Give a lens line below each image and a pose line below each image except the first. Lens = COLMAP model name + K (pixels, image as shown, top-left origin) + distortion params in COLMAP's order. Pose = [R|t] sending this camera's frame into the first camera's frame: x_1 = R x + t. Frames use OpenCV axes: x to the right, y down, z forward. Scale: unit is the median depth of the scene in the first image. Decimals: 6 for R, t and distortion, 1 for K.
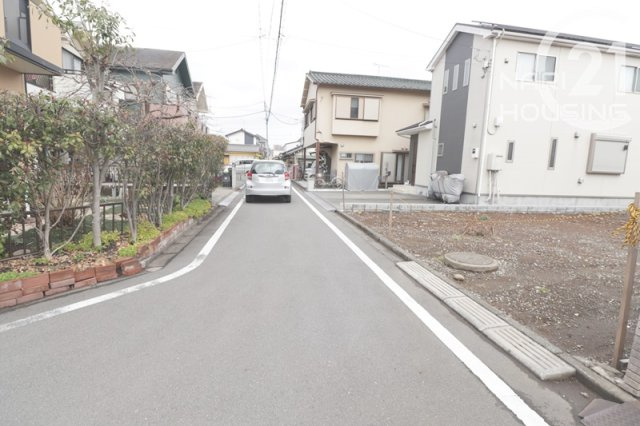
lens RADIAL K [[297.7, 0, 315.4], [0, 297.7, 205.1], [0, 0, 1]] dist [-0.001012, -0.011879]
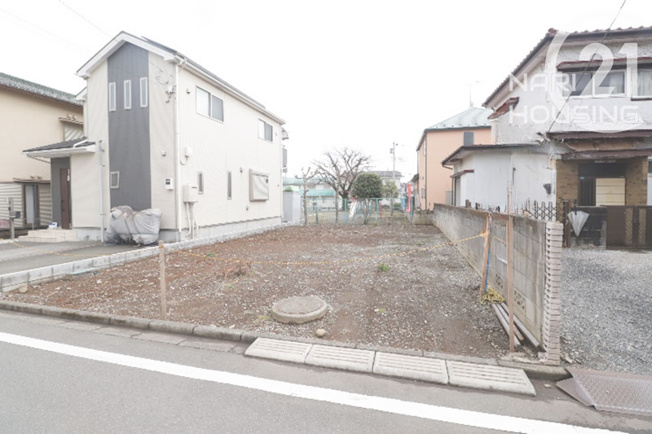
lens RADIAL K [[303.3, 0, 322.4], [0, 303.3, 207.0], [0, 0, 1]] dist [-0.001012, -0.011879]
pose [[0.420011, -0.058480, 0.905633, -0.093315], [0.147168, 0.989102, -0.004384, -0.035937], [-0.895507, 0.135122, 0.424040, 0.212491]]
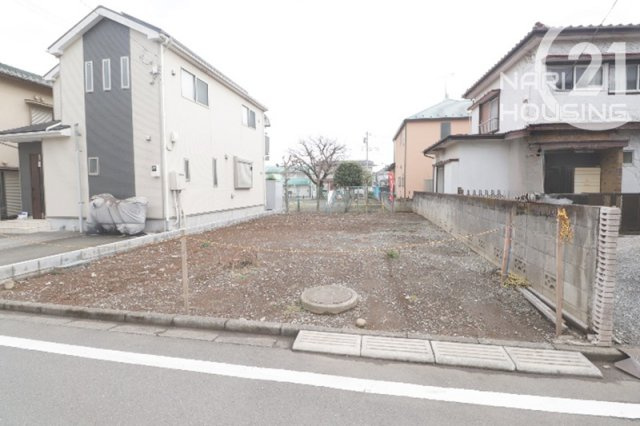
lens RADIAL K [[297.7, 0, 317.0], [0, 297.7, 204.6], [0, 0, 1]] dist [-0.001012, -0.011879]
pose [[0.345999, -0.087037, 0.934189, -0.100593], [0.148534, 0.988213, 0.037057, -0.042986], [-0.926403, 0.125937, 0.354849, 0.282389]]
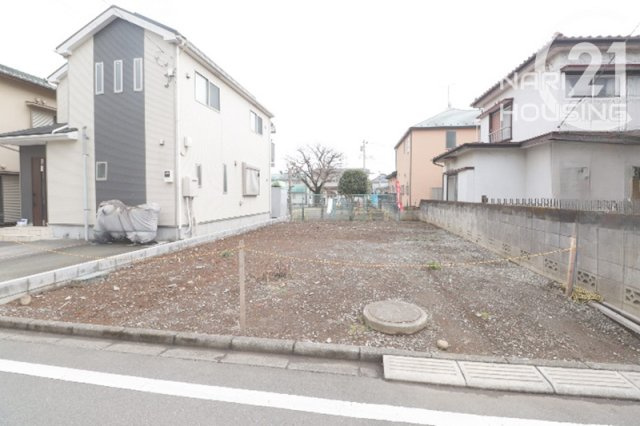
lens RADIAL K [[297.7, 0, 316.2], [0, 297.7, 204.0], [0, 0, 1]] dist [-0.001012, -0.011879]
pose [[0.323784, -0.059244, 0.944275, -0.100451], [0.142331, 0.989730, 0.013291, -0.053854], [-0.935364, 0.130096, 0.328890, 0.361687]]
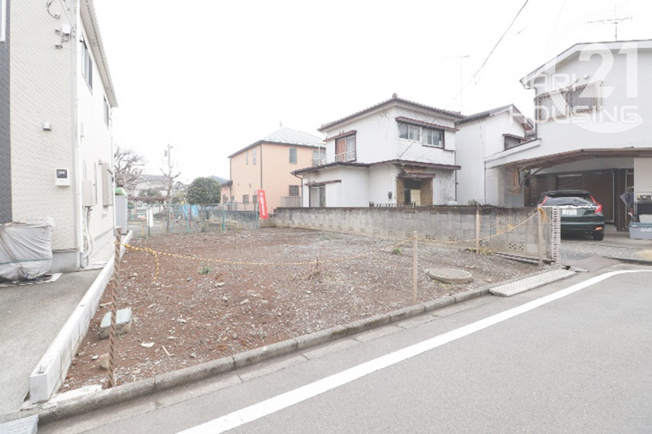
lens RADIAL K [[303.3, 0, 322.6], [0, 303.3, 208.7], [0, 0, 1]] dist [-0.001012, -0.011879]
pose [[-0.371529, -0.040729, 0.927527, -0.167504], [0.132111, 0.986552, 0.096239, -0.105919], [-0.918974, 0.158293, -0.361152, 0.754957]]
